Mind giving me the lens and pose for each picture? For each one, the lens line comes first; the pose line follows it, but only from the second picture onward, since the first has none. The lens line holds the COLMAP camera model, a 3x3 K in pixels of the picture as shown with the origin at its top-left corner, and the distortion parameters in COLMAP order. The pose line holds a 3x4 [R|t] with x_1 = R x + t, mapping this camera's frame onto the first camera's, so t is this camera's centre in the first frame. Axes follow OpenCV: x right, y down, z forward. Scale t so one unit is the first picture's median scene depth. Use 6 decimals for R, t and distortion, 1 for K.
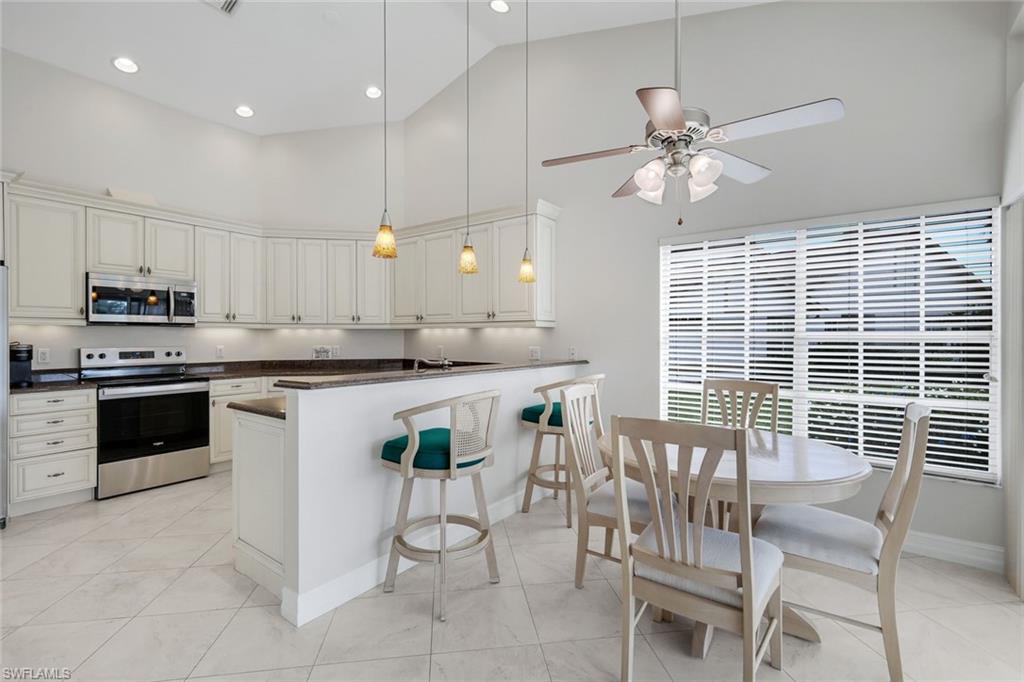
lens RADIAL K [[449.1, 0, 508.1], [0, 449.1, 336.1], [0, 0, 1]] dist [0.011159, -0.001535]
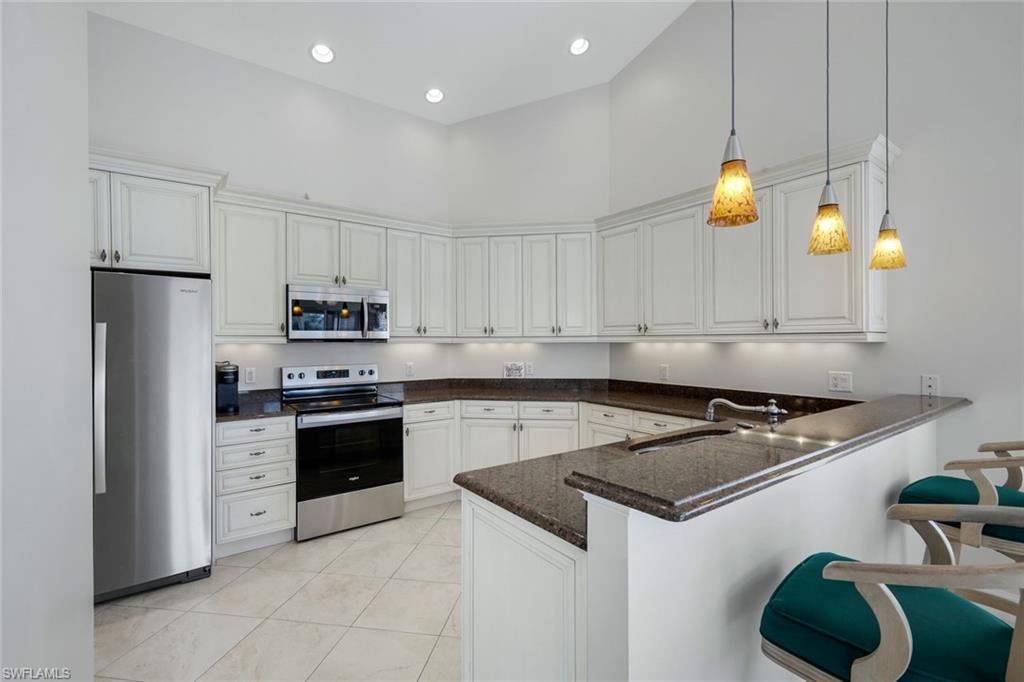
lens RADIAL K [[449.1, 0, 517.0], [0, 449.1, 339.4], [0, 0, 1]] dist [0.011159, -0.001535]
pose [[0.956557, -0.005196, -0.291500, -0.203264], [0.004128, 0.999982, -0.004279, -0.022634], [0.291517, 0.002889, 0.956561, 0.242794]]
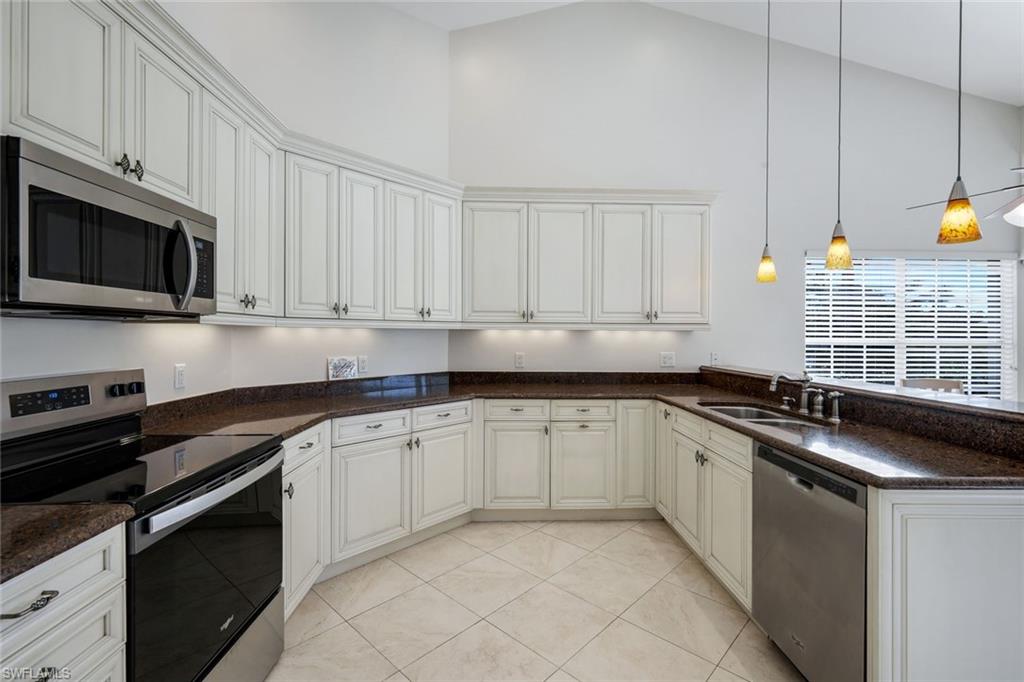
lens RADIAL K [[449.1, 0, 517.9], [0, 449.1, 334.8], [0, 0, 1]] dist [0.011159, -0.001535]
pose [[0.777231, 0.003424, 0.629207, -0.762191], [-0.005669, 0.999983, 0.001561, -0.011507], [-0.629190, -0.004781, 0.777236, 0.500460]]
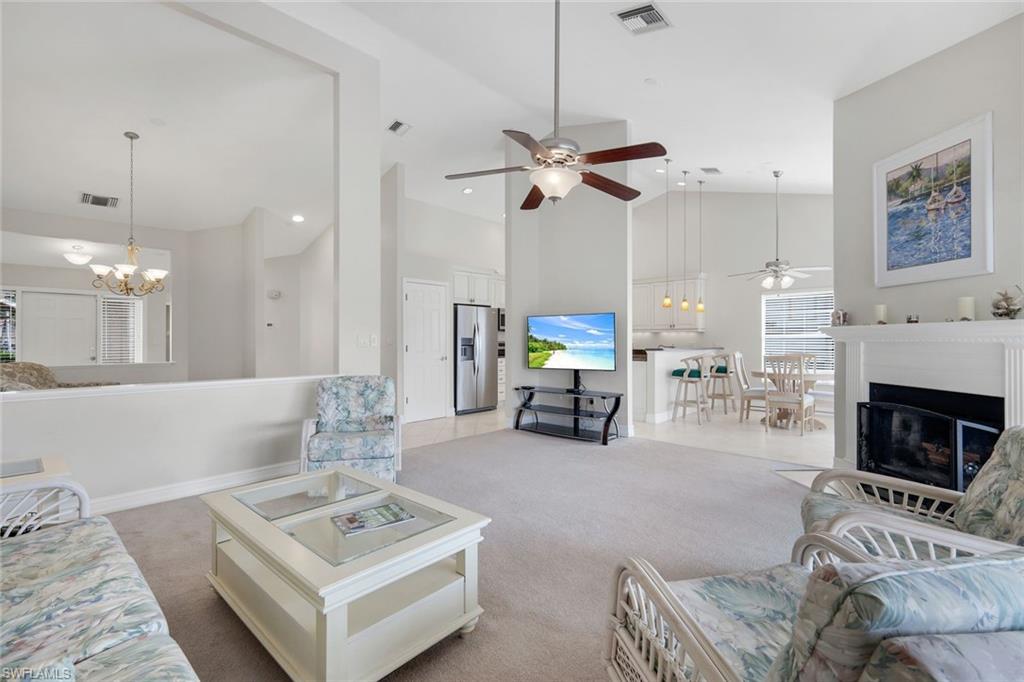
lens RADIAL K [[449.1, 0, 515.3], [0, 449.1, 338.2], [0, 0, 1]] dist [0.011159, -0.001535]
pose [[0.993598, 0.002645, -0.112945, -0.508737], [-0.002913, 0.999993, -0.002208, 0.015329], [0.112938, 0.002523, 0.993599, -1.085173]]
